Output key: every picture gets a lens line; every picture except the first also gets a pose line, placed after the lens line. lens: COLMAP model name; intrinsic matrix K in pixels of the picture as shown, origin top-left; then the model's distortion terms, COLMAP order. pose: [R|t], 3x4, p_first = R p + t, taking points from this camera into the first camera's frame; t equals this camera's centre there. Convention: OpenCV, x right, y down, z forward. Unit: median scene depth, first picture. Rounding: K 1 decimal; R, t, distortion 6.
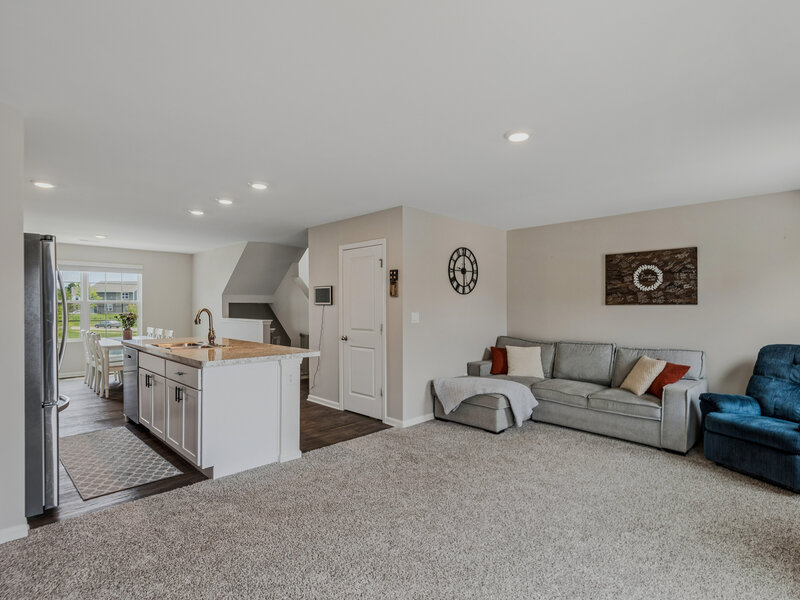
lens RADIAL K [[419.8, 0, 400.0], [0, 419.8, 300.0], [0, 0, 1]] dist [-0.002016, -0.000952]
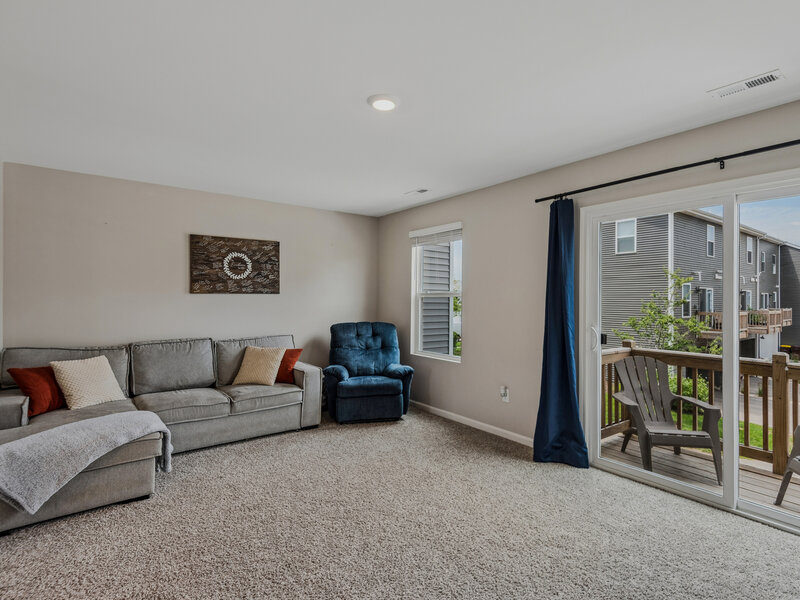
lens RADIAL K [[419.8, 0, 400.0], [0, 419.8, 300.0], [0, 0, 1]] dist [-0.002016, -0.000952]
pose [[0.088084, -0.002832, 0.996109, -0.342706], [-0.012600, 0.999913, 0.003957, 0.017491], [-0.996033, -0.012899, 0.088041, 0.551019]]
